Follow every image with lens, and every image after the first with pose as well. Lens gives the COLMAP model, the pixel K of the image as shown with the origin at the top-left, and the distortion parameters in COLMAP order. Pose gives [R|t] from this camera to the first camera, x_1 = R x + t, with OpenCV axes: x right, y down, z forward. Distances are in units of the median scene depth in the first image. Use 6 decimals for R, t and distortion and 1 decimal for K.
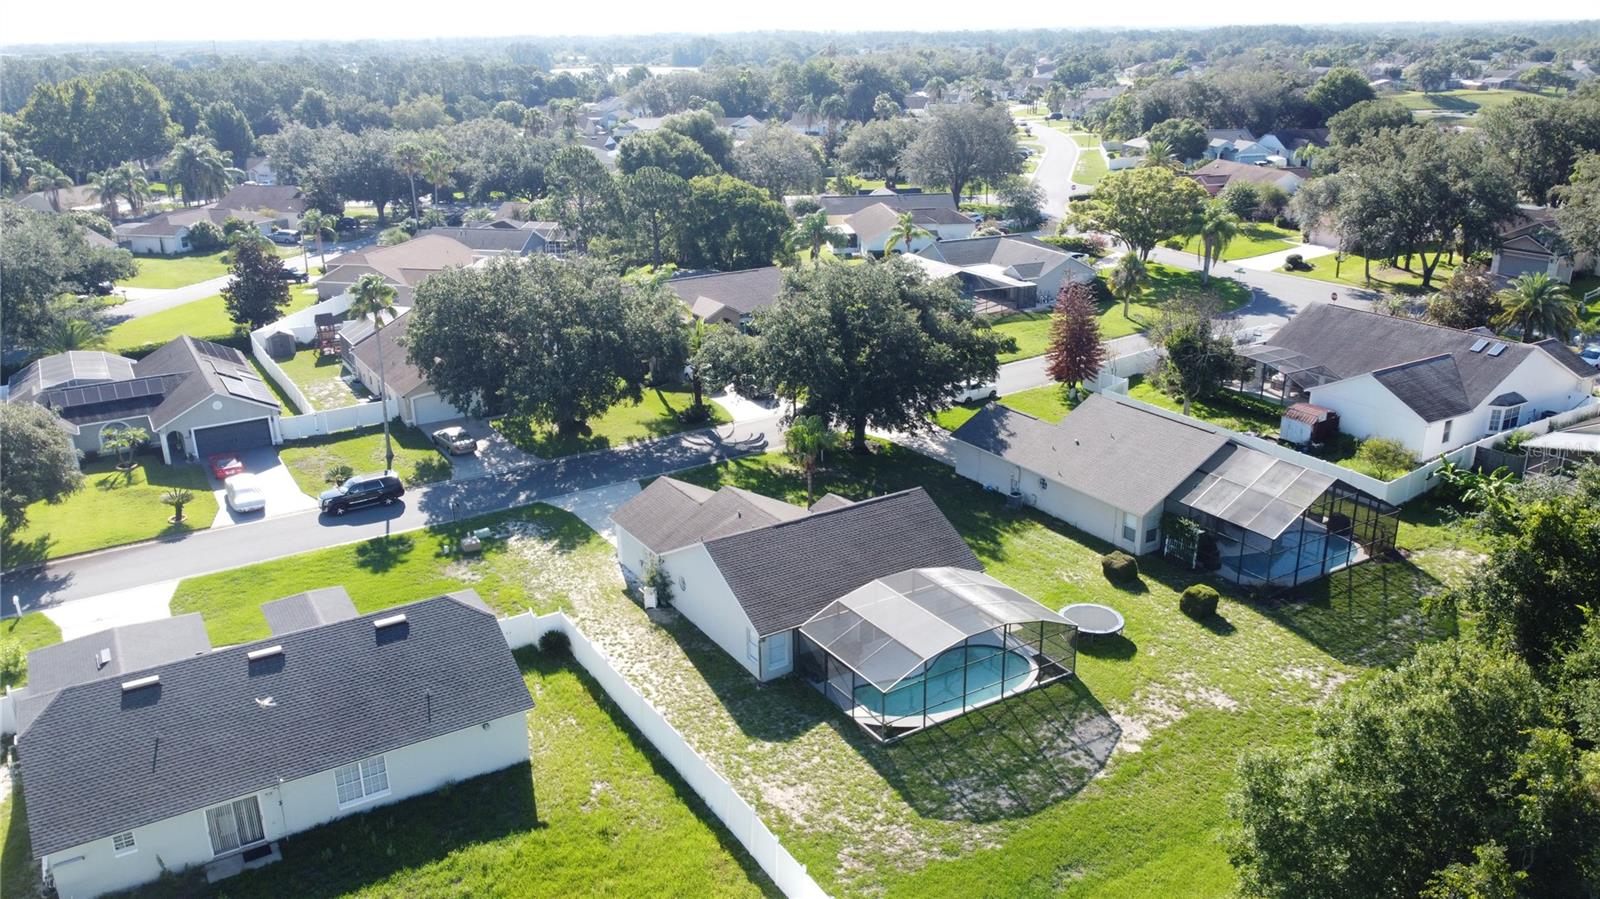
lens RADIAL K [[1206.4, 0, 798.4], [0, 1206.4, 450.2], [0, 0, 1]] dist [0.008557, -0.019681]
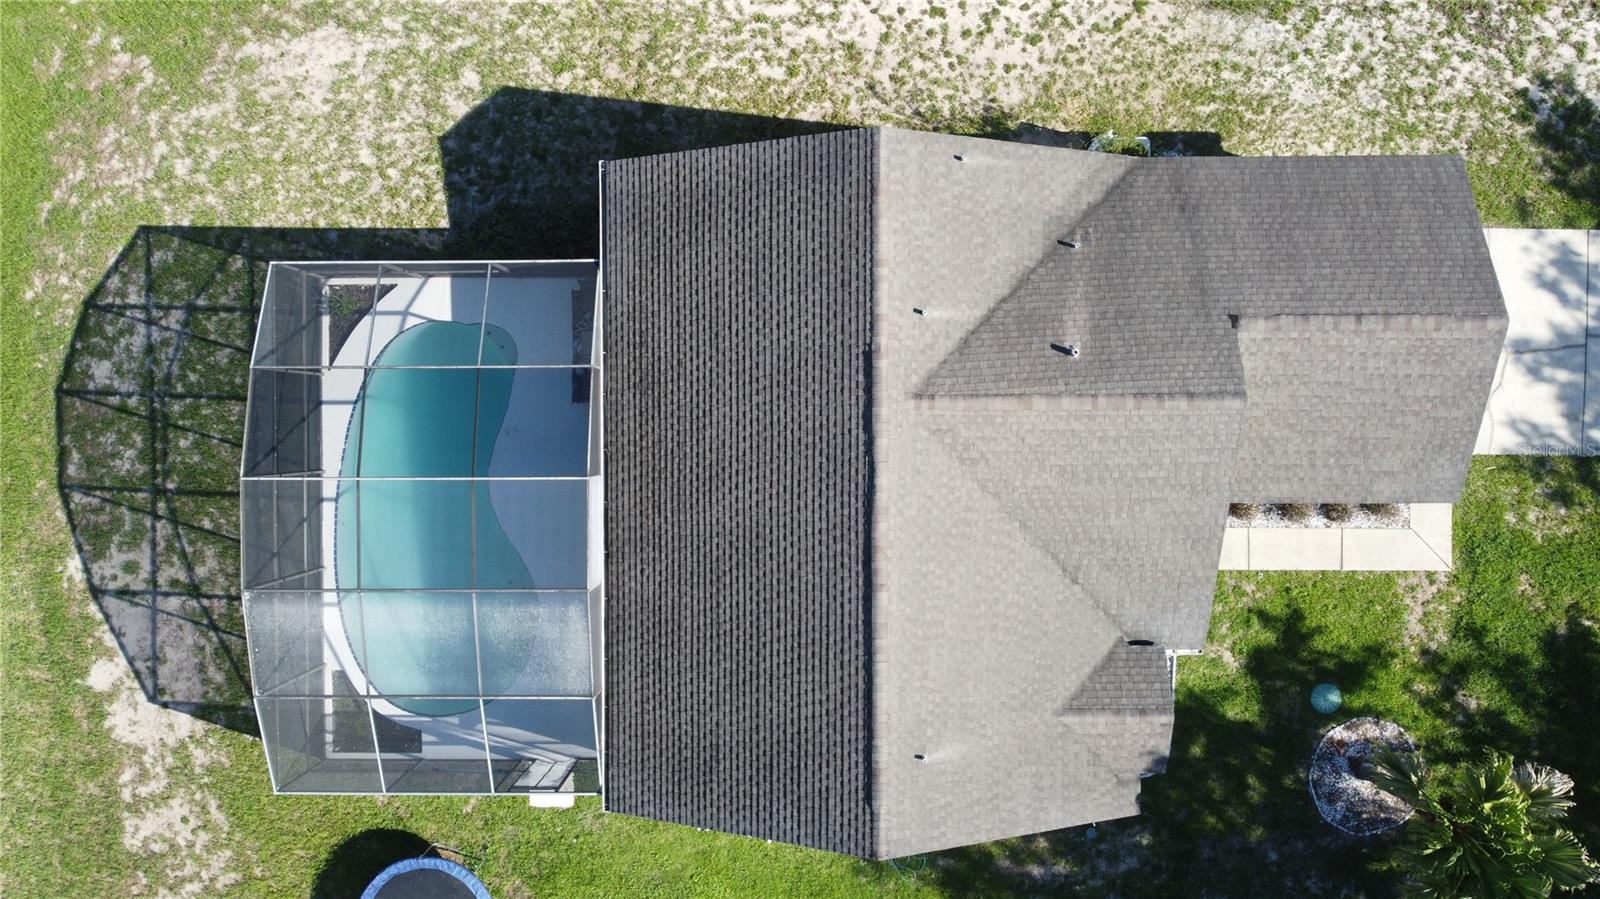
lens RADIAL K [[1206.4, 0, 801.6], [0, 1206.4, 443.2], [0, 0, 1]] dist [0.008557, -0.019681]
pose [[-0.522687, 0.851516, 0.041458, -0.000113], [-0.257291, -0.203922, 0.944573, -0.225119], [0.812773, 0.483049, 0.325675, 0.707533]]
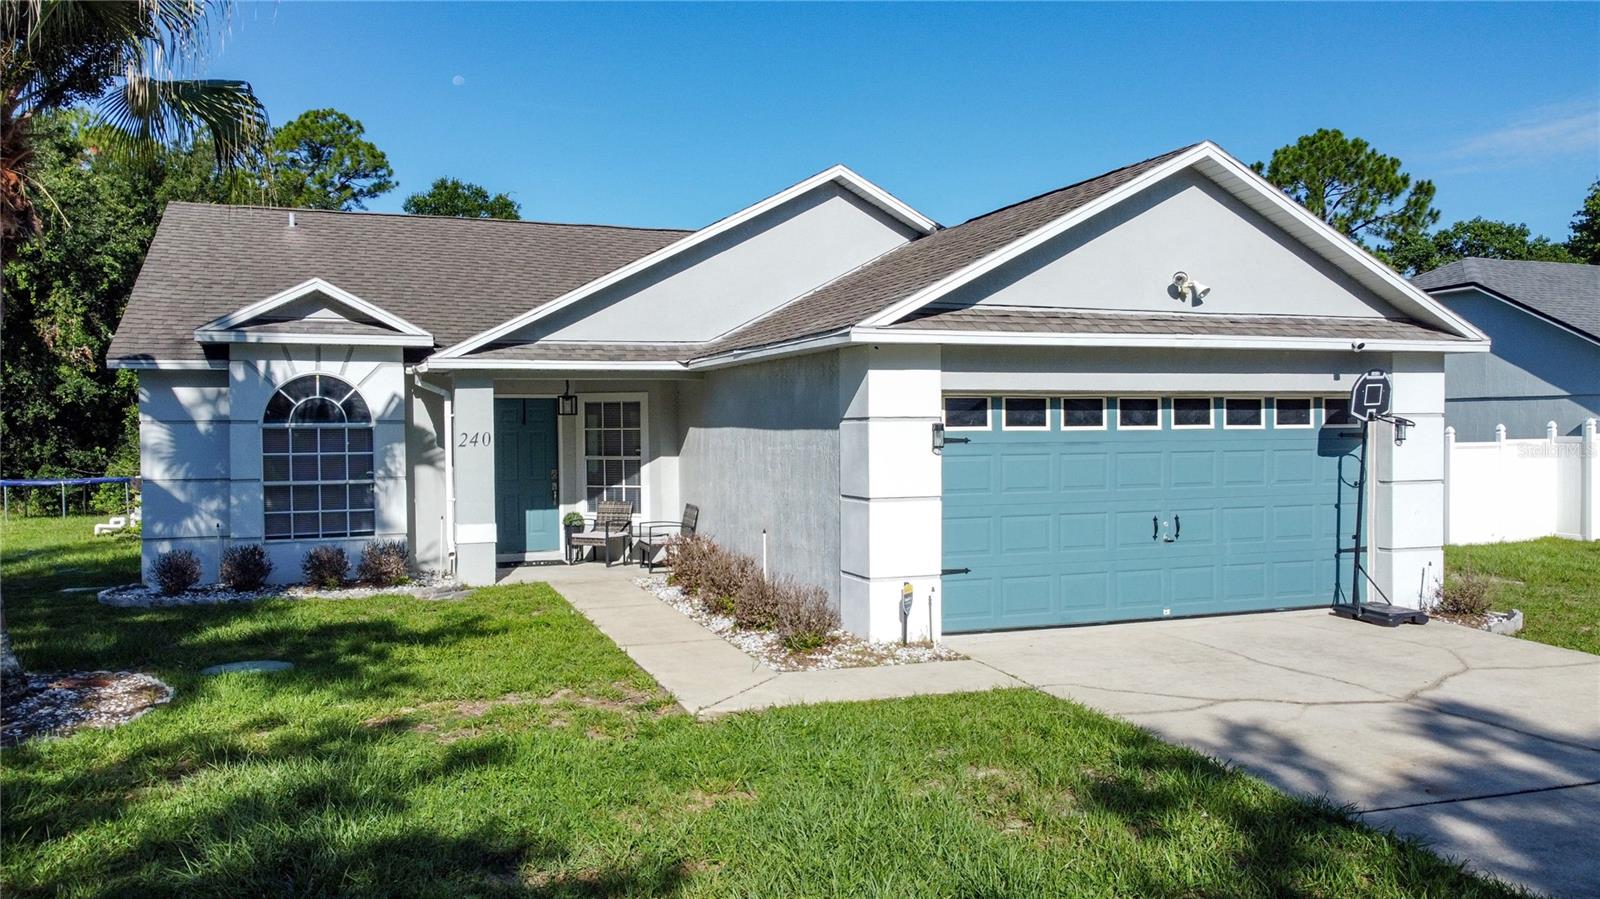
lens RADIAL K [[1206.4, 0, 806.3], [0, 1206.4, 449.8], [0, 0, 1]] dist [0.008557, -0.019681]
pose [[-0.981509, 0.022422, 0.190097, -0.084965], [0.086715, 0.937448, 0.337153, 0.002102], [-0.170646, 0.347403, -0.922058, 1.089940]]
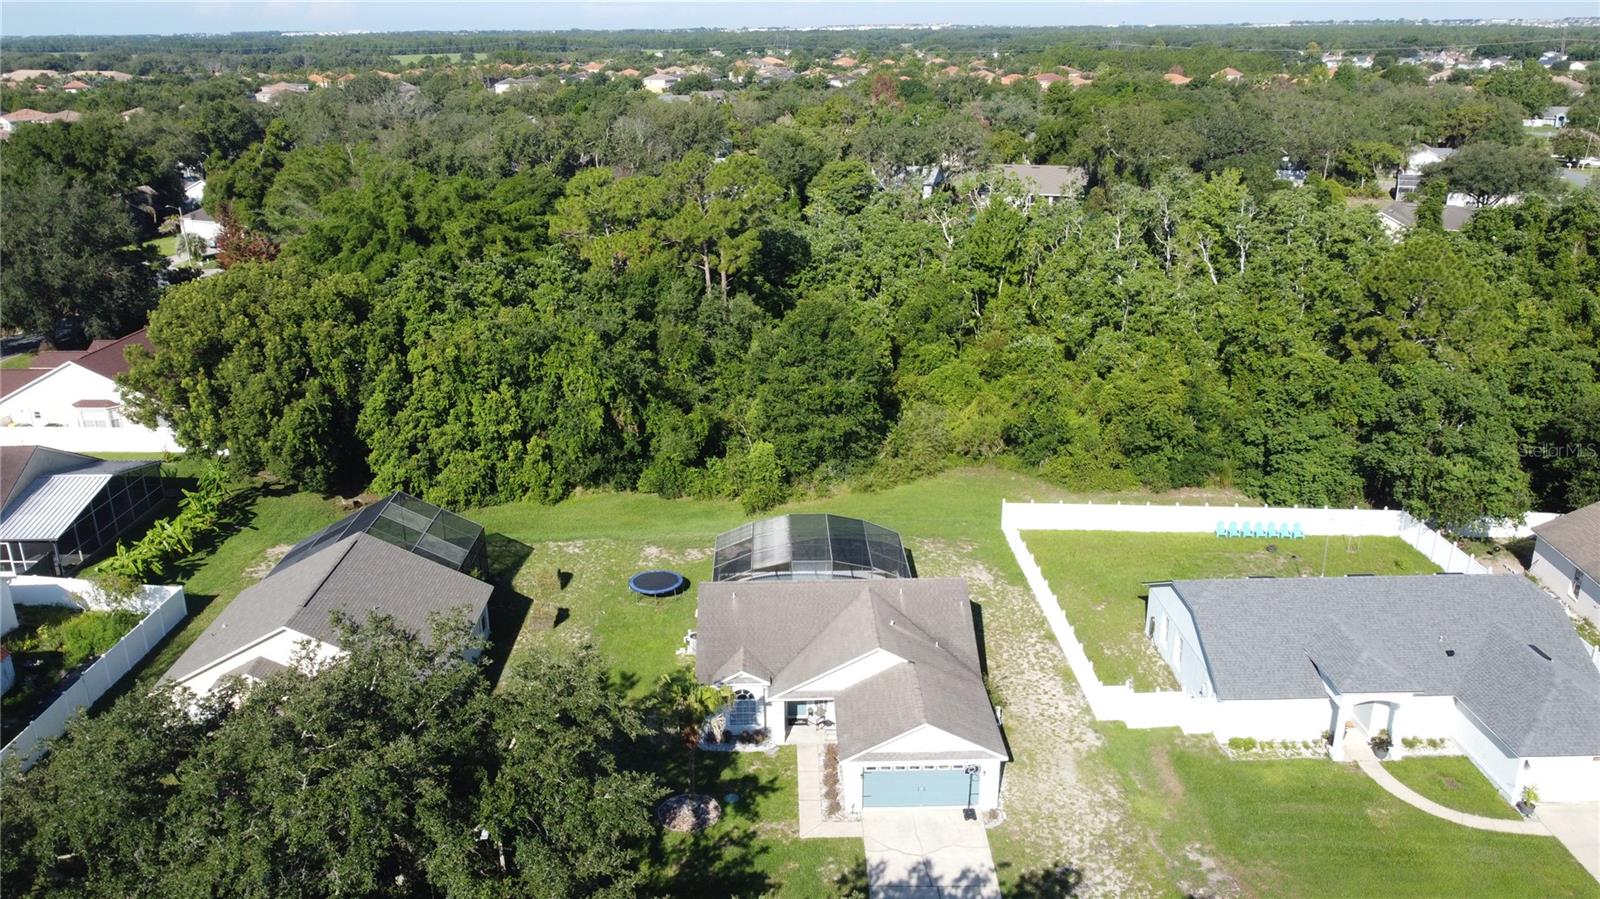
lens RADIAL K [[1206.4, 0, 799.6], [0, 1206.4, 456.2], [0, 0, 1]] dist [0.008557, -0.019681]
pose [[-0.864455, -0.143887, 0.481678, -0.340512], [0.188105, 0.795975, 0.575361, -0.485018], [-0.466191, 0.587980, -0.661018, 1.313161]]
